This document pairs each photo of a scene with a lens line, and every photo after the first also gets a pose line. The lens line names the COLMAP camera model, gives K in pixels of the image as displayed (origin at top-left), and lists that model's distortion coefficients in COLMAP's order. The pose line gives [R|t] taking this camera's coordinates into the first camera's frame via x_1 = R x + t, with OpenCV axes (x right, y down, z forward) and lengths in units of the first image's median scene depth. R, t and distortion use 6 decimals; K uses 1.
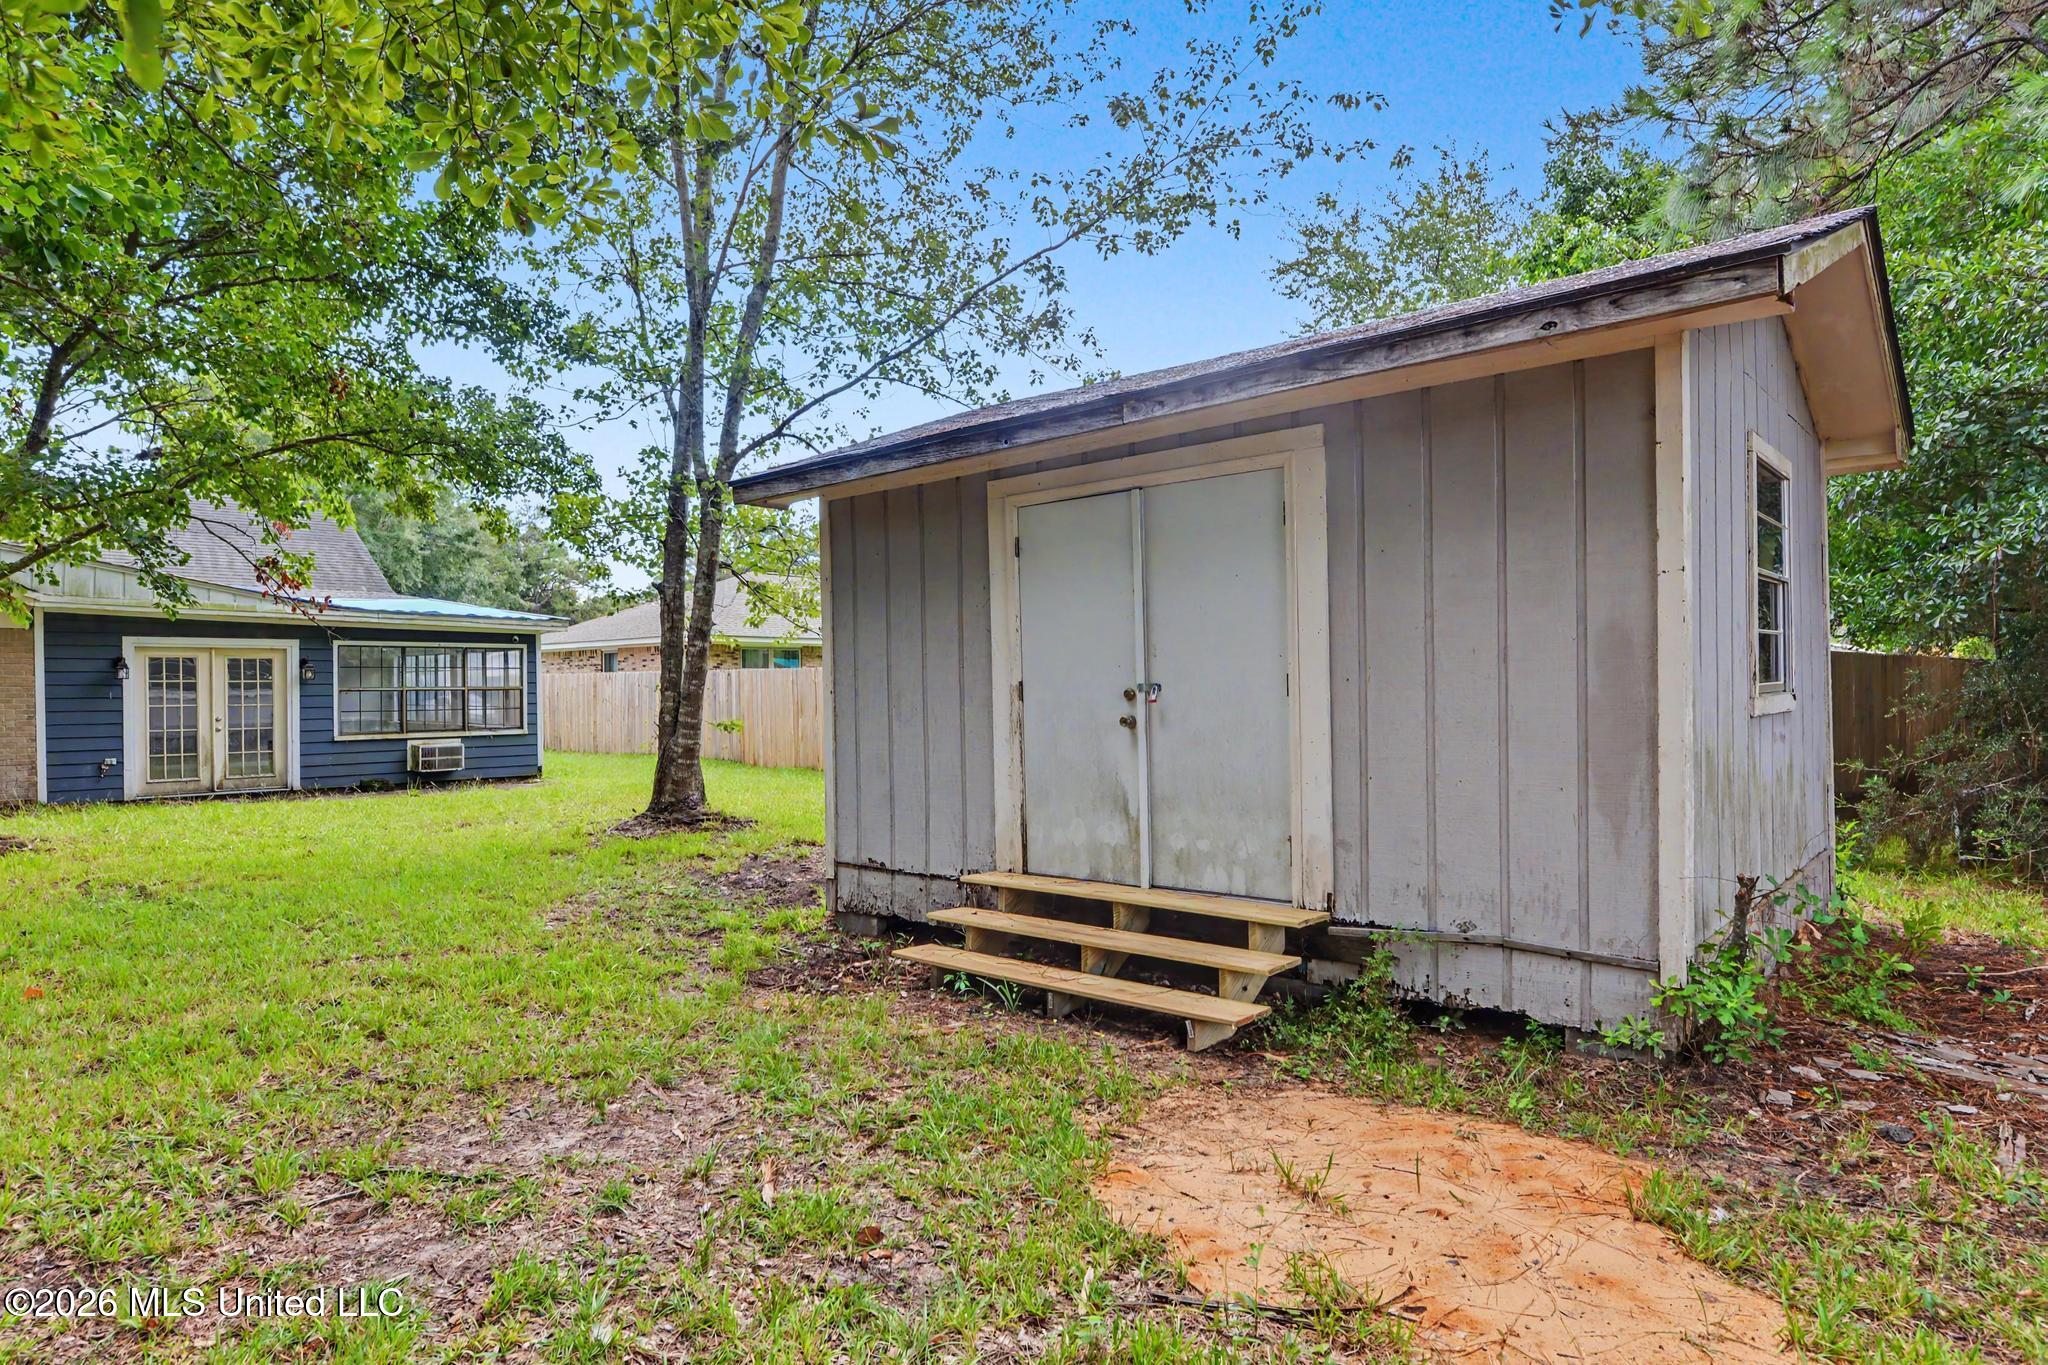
lens RADIAL K [[1211.0, 0, 1023.0], [0, 1211.0, 682.3], [0, 0, 1]] dist [-0.001485, 0.000431]
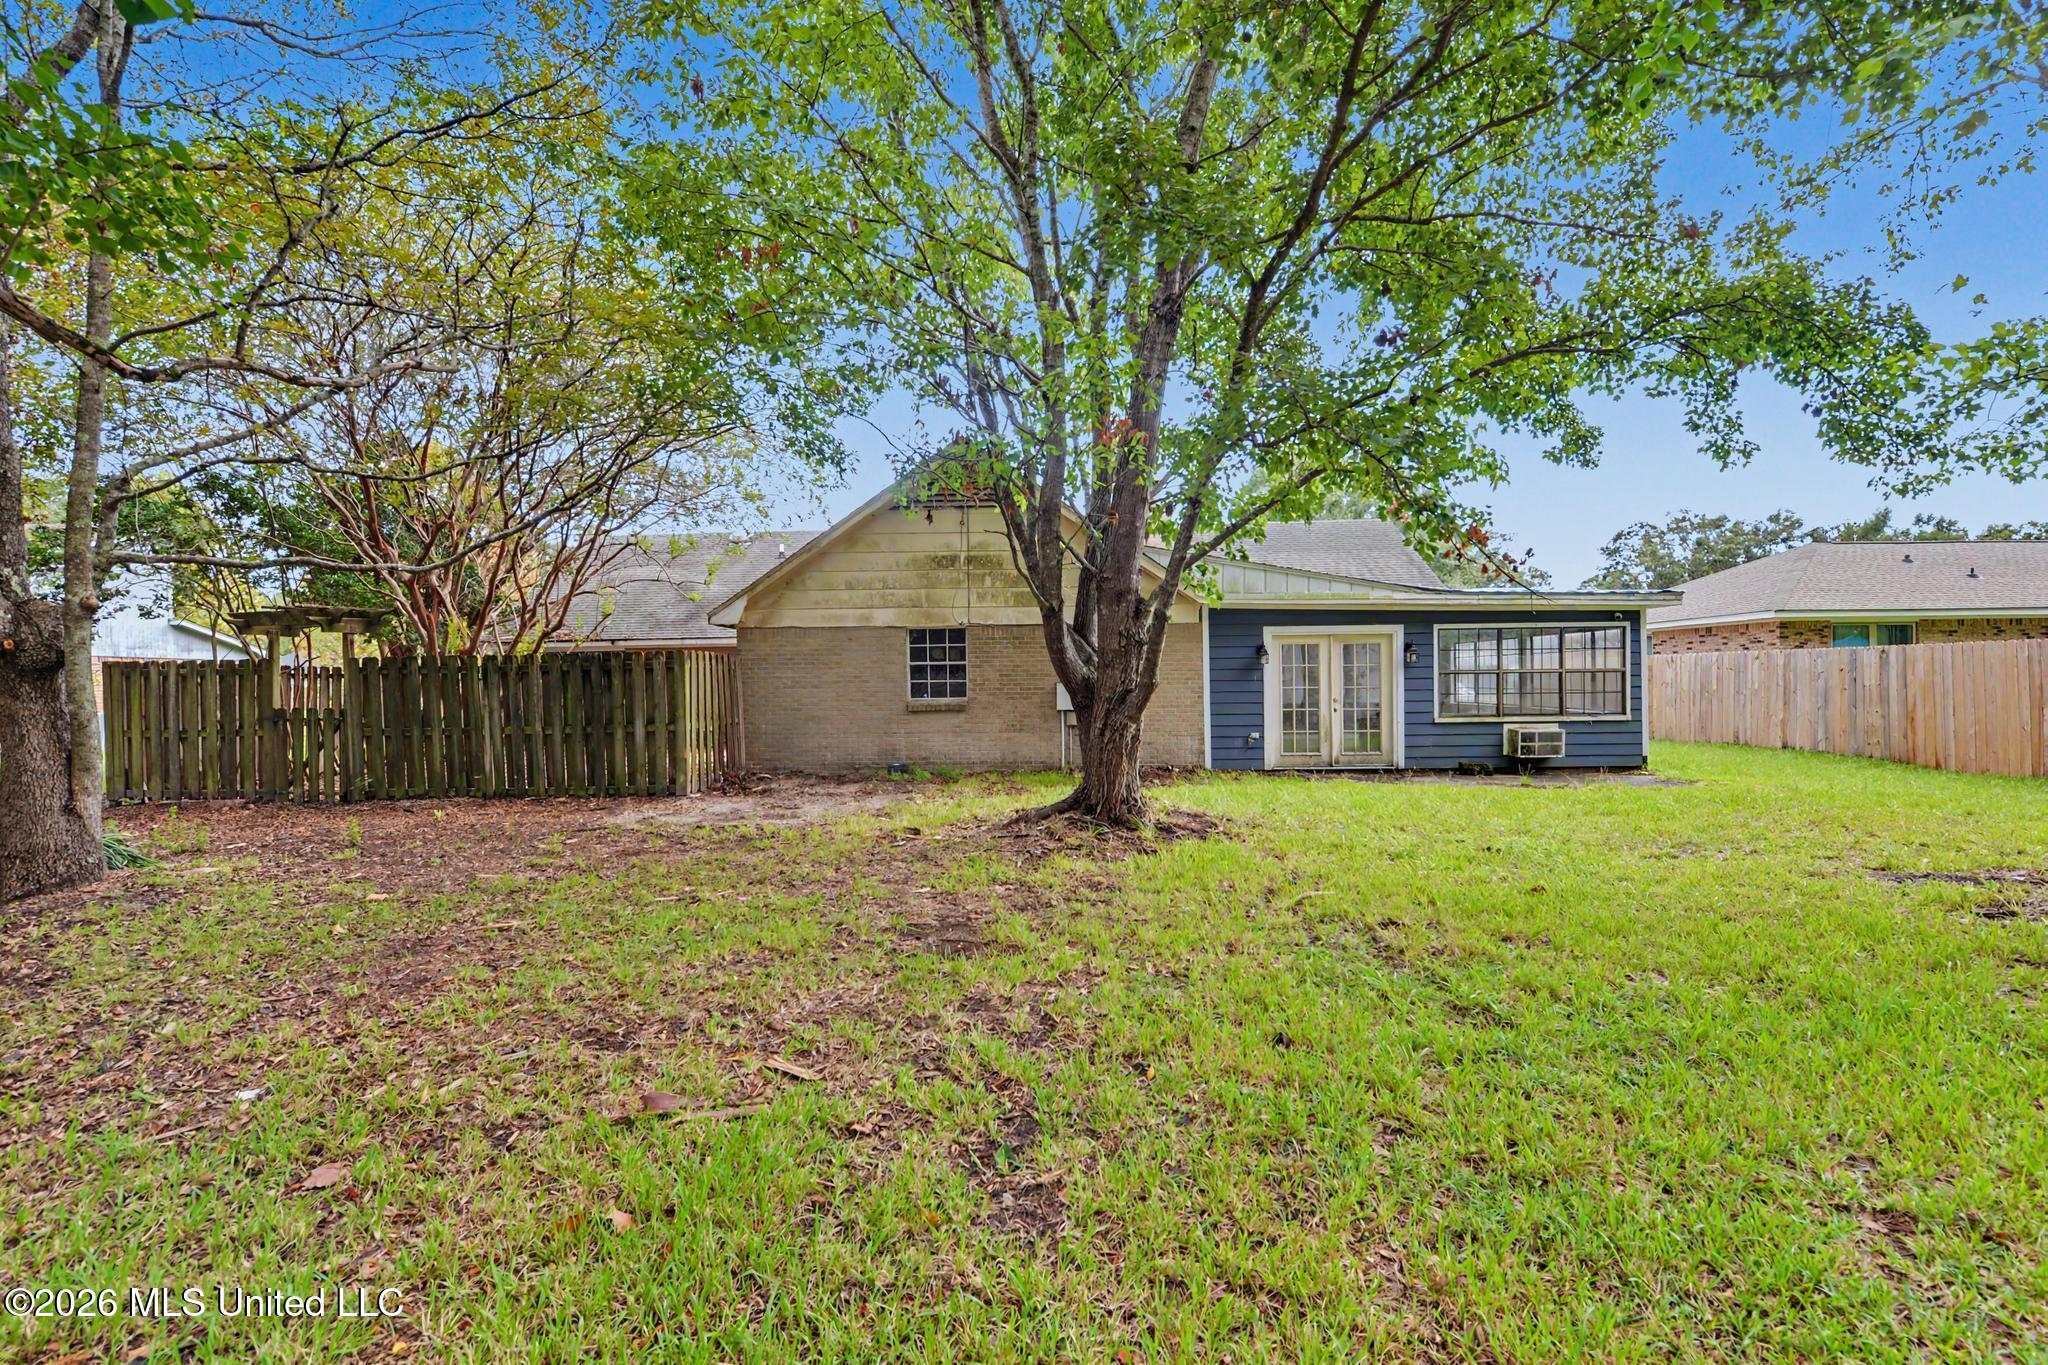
lens RADIAL K [[885.0, 0, 1021.6], [0, 885.0, 681.4], [0, 0, 1]] dist [-0.000126, -0.000024]
pose [[0.659077, -0.000273, -0.752075, -0.240024], [0.009014, 0.999931, 0.007536, 0.004634], [0.752021, -0.011746, 0.659034, 0.249799]]
